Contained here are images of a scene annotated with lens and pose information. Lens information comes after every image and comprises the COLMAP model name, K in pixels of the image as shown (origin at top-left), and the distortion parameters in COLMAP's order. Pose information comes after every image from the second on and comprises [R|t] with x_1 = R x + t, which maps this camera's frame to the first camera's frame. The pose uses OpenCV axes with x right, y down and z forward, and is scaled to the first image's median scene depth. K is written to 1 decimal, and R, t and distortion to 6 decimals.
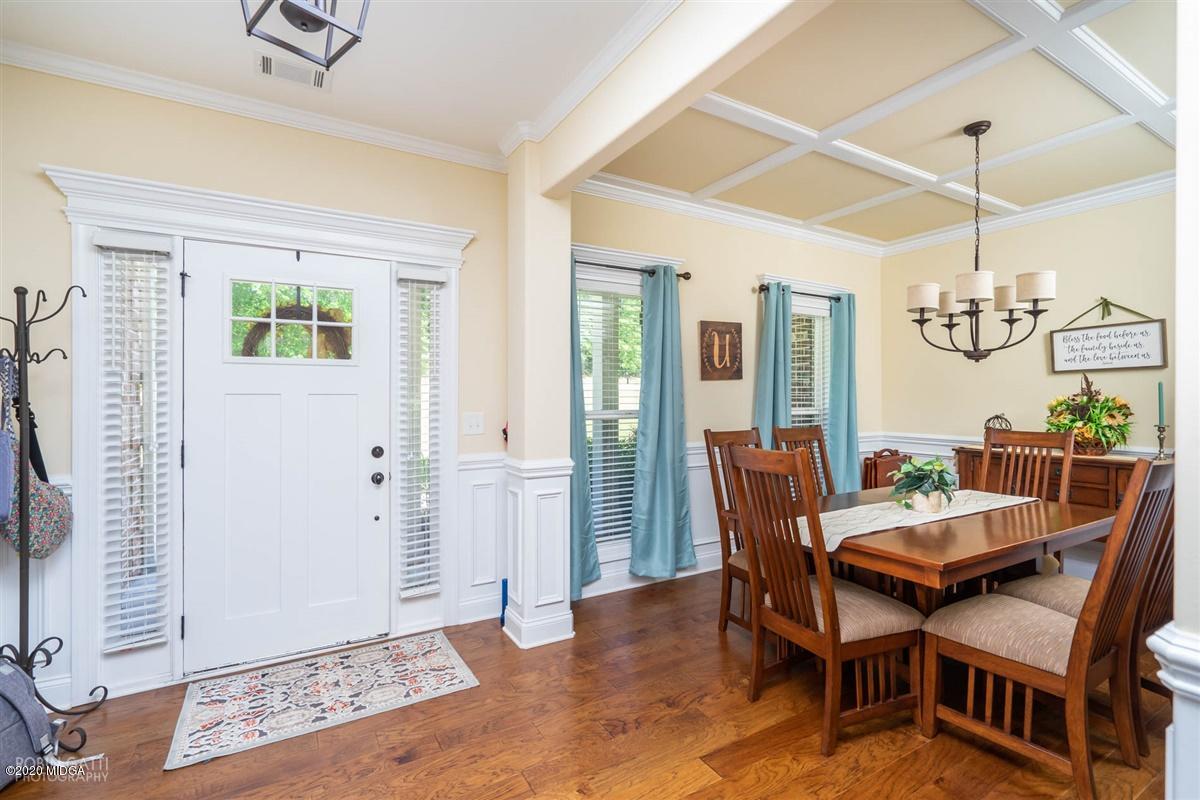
lens RADIAL K [[542.9, 0, 600.0], [0, 542.9, 400.0], [0, 0, 1]] dist [-0.003432, 0.001701]
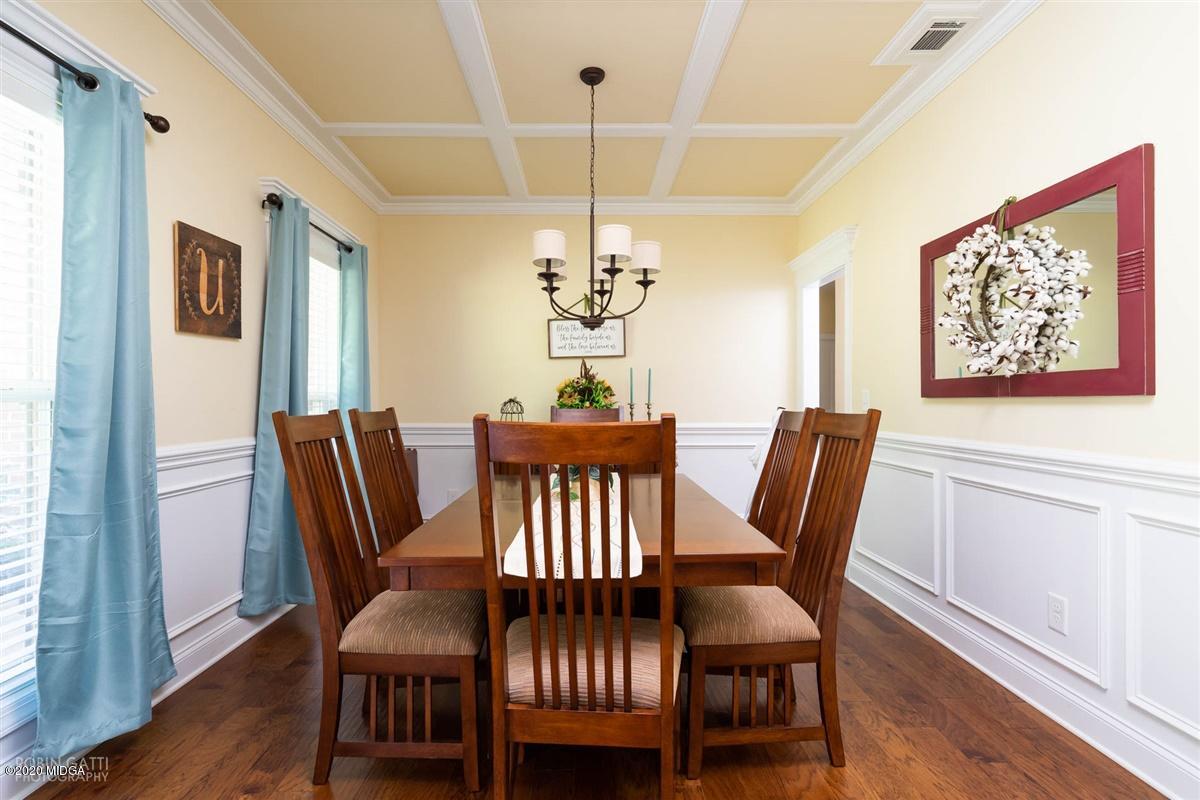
lens RADIAL K [[571.1, 0, 600.0], [0, 571.1, 400.0], [0, 0, 1]] dist [-0.002118, 0.000313]
pose [[0.507176, -0.000501, 0.861842, -0.089529], [0.001863, 0.999998, -0.000515, 0.032705], [-0.861841, 0.001867, 0.507176, 0.341164]]
